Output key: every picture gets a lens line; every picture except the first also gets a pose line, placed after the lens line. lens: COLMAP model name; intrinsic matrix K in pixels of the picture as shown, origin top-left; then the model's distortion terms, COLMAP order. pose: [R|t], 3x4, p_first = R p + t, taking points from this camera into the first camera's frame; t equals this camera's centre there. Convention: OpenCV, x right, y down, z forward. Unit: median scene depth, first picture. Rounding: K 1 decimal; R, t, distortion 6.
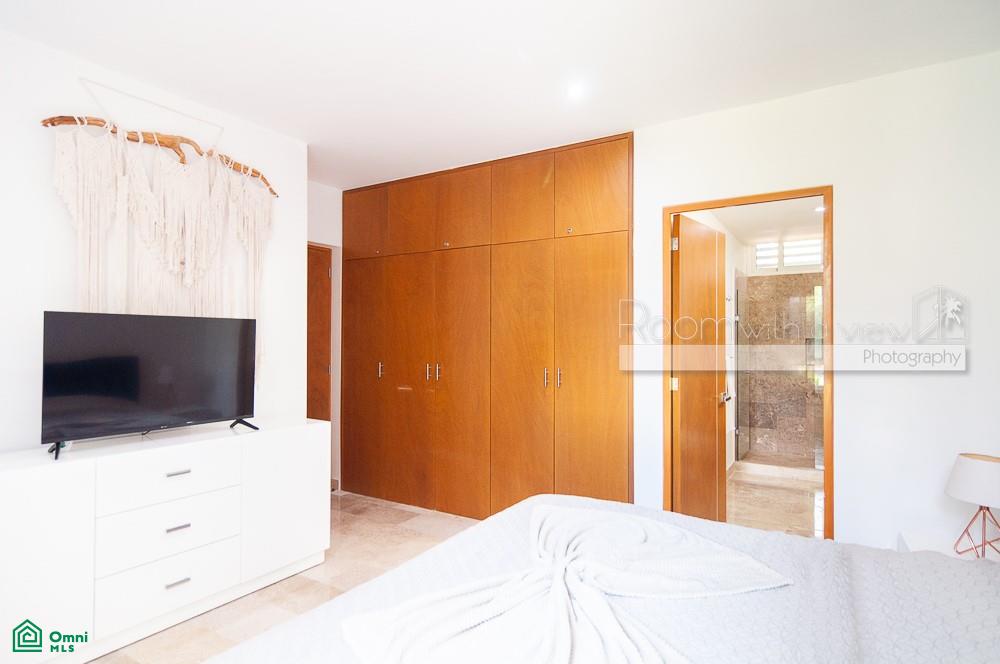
lens RADIAL K [[538.4, 0, 500.5], [0, 538.4, 336.7], [0, 0, 1]] dist [0.000563, -0.000045]
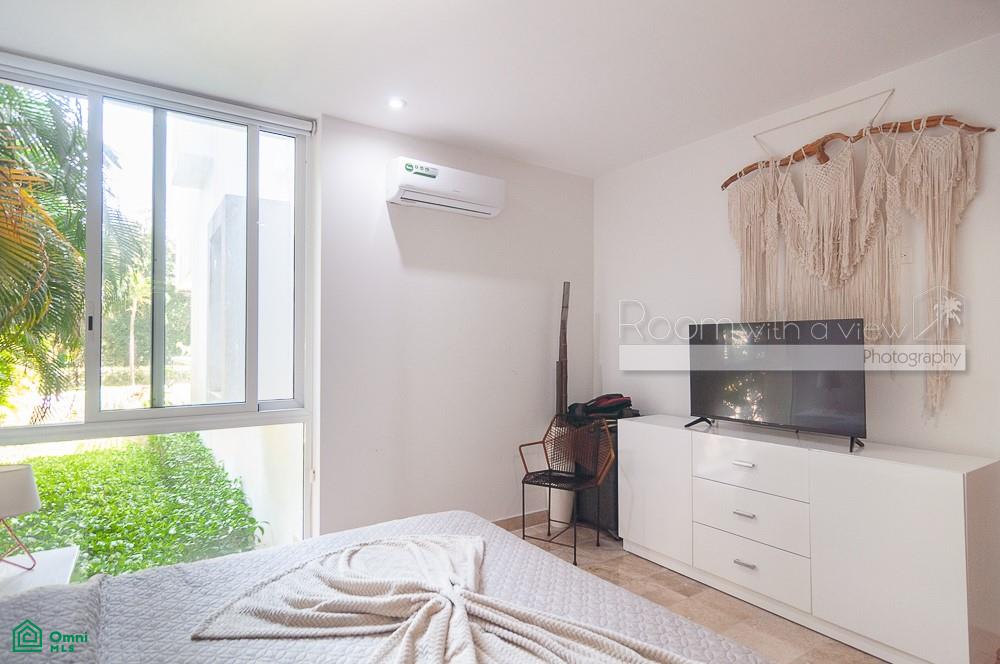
lens RADIAL K [[538.4, 0, 500.5], [0, 538.4, 336.7], [0, 0, 1]] dist [0.000563, -0.000045]
pose [[-0.409009, -0.020178, -0.912307, 0.559936], [0.005093, 0.999689, -0.024394, 0.014227], [0.912516, -0.014624, -0.408780, 0.900066]]
